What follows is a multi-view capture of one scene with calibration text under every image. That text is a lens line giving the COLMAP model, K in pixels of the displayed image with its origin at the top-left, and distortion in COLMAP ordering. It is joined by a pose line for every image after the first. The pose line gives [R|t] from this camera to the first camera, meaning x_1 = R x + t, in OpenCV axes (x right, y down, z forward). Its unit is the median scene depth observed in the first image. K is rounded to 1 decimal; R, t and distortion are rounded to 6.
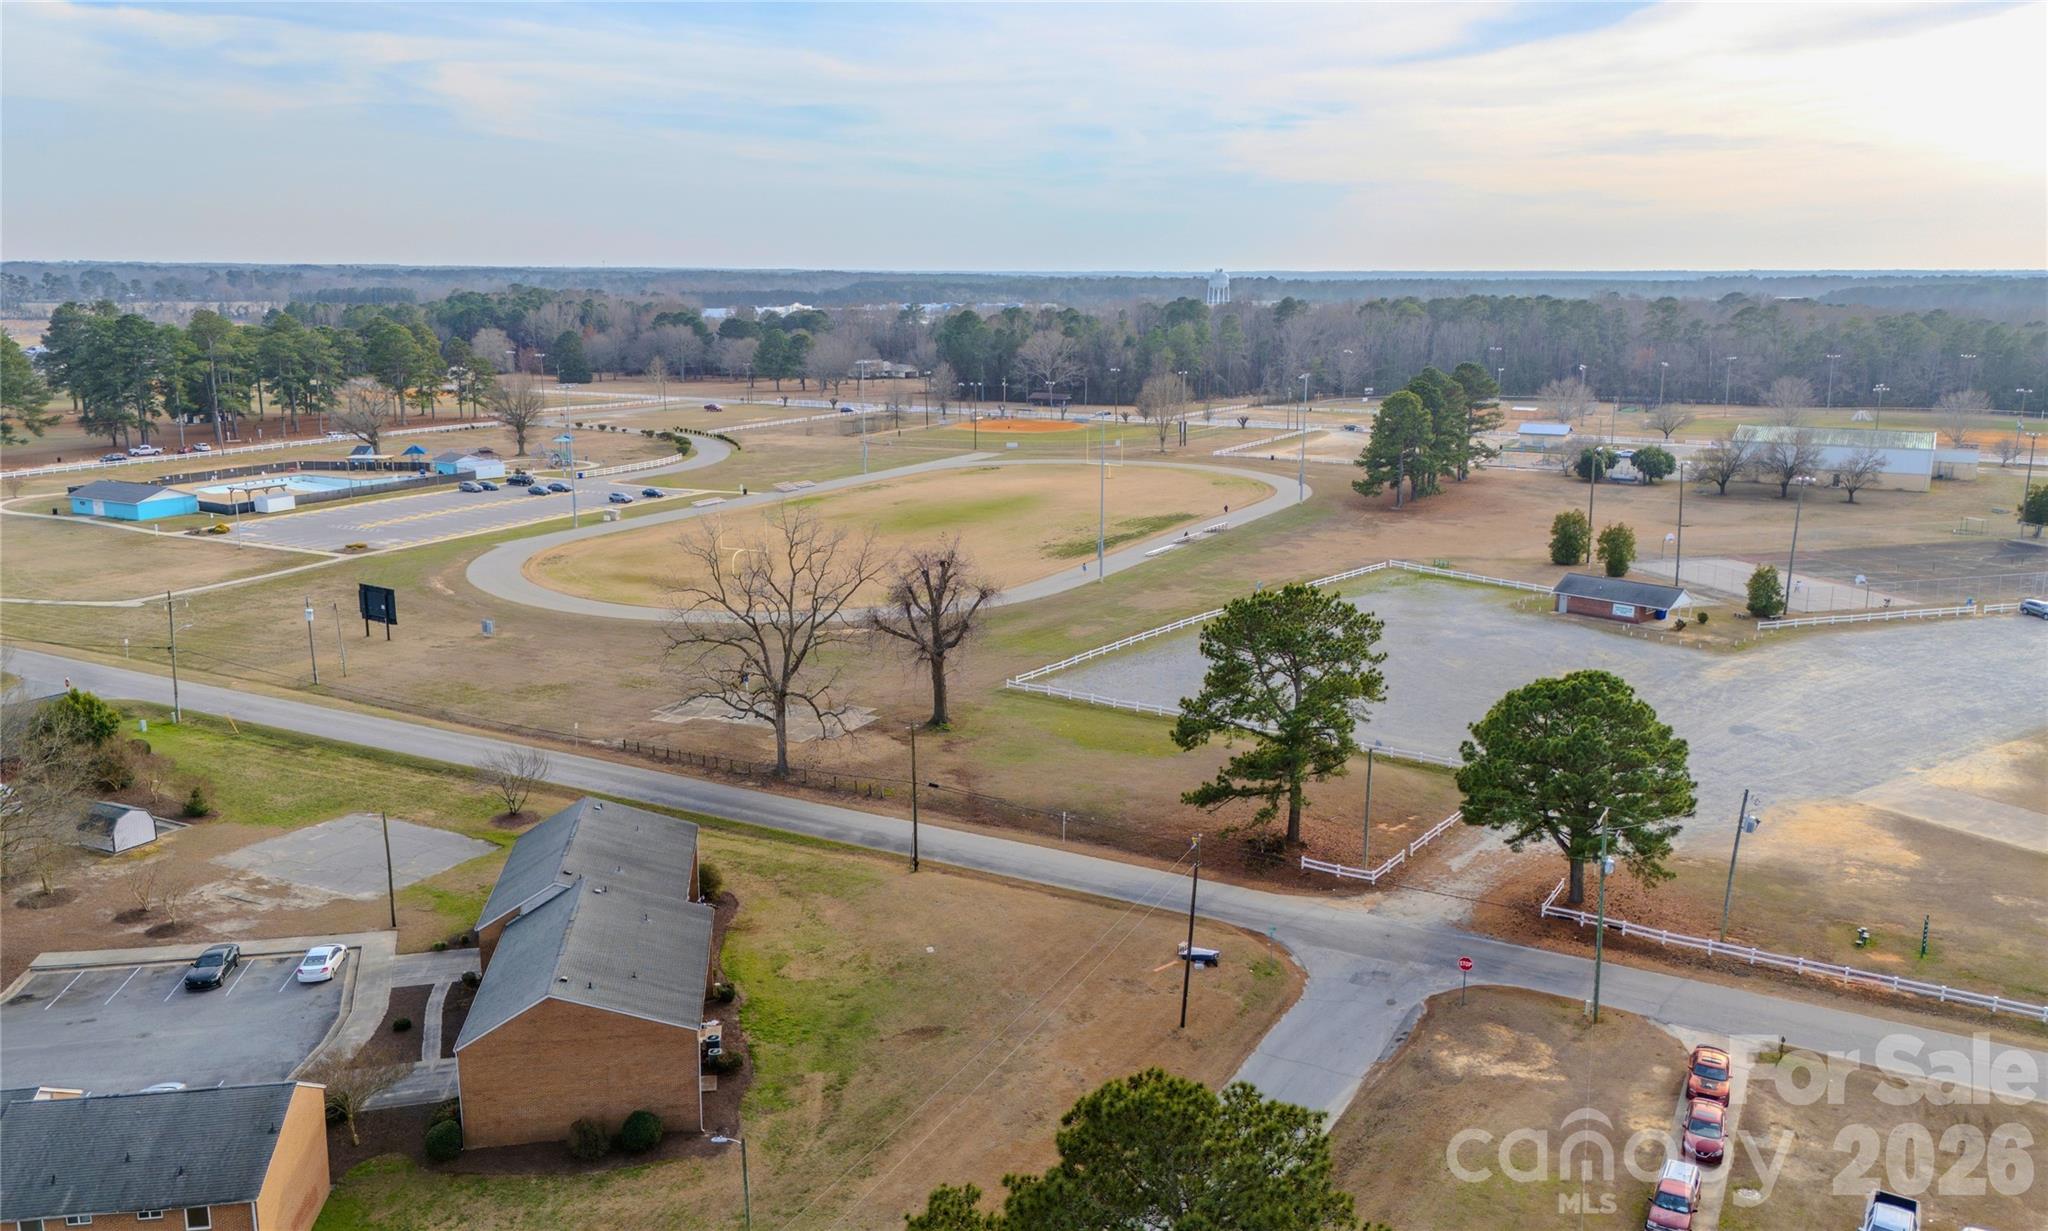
lens RADIAL K [[1626.7, 0, 1026.8], [0, 1626.7, 613.1], [0, 0, 1]] dist [0.071062, -0.062070]
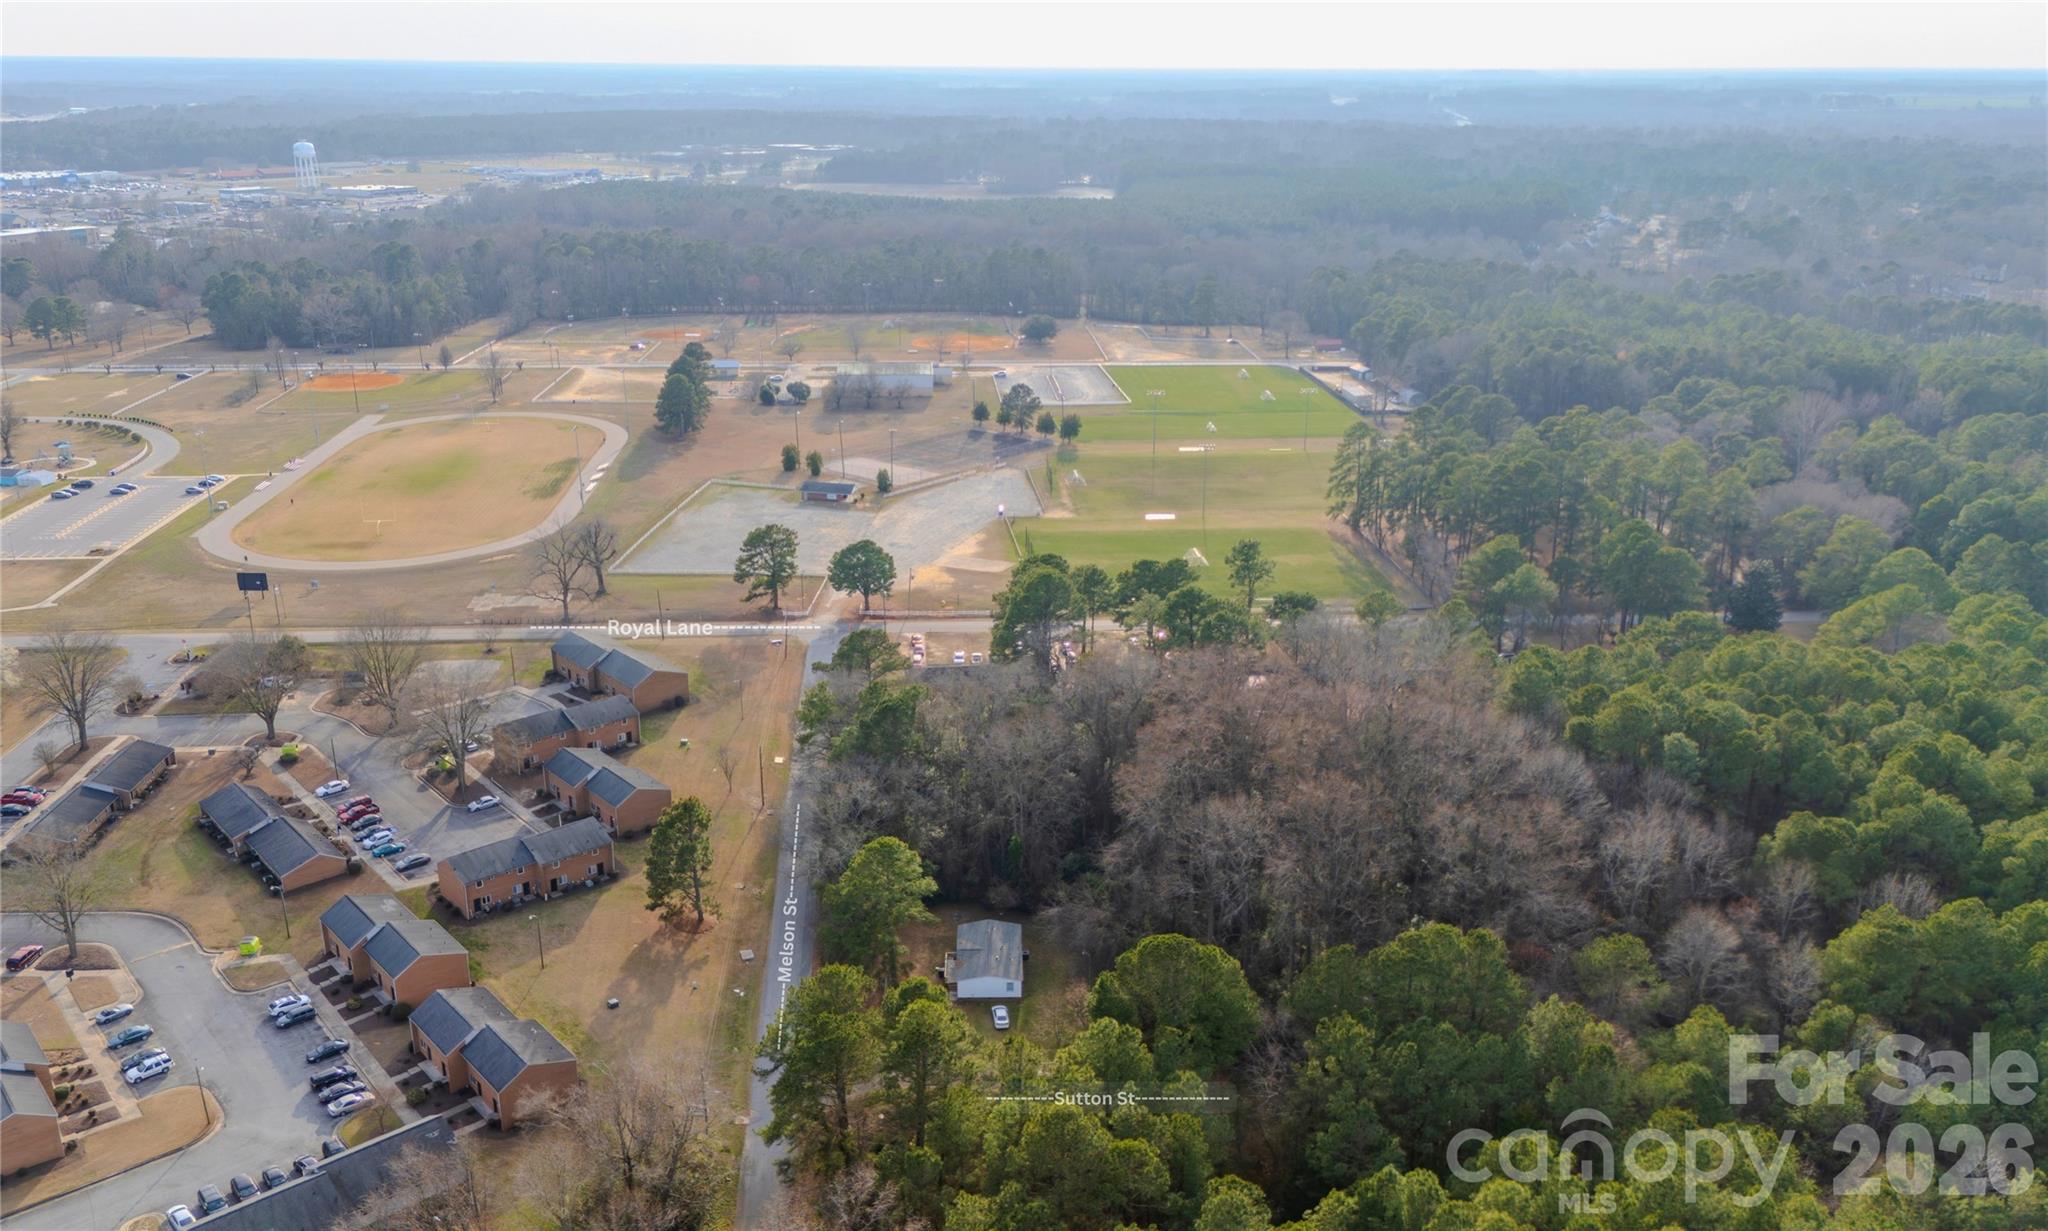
lens RADIAL K [[1626.7, 0, 1024.8], [0, 1626.7, 615.4], [0, 0, 1]] dist [0.071062, -0.062070]
pose [[0.843023, -0.173912, 0.508987, -0.913317], [0.112251, 0.982335, 0.149728, -0.227678], [-0.526035, -0.069090, 0.847652, -1.661734]]
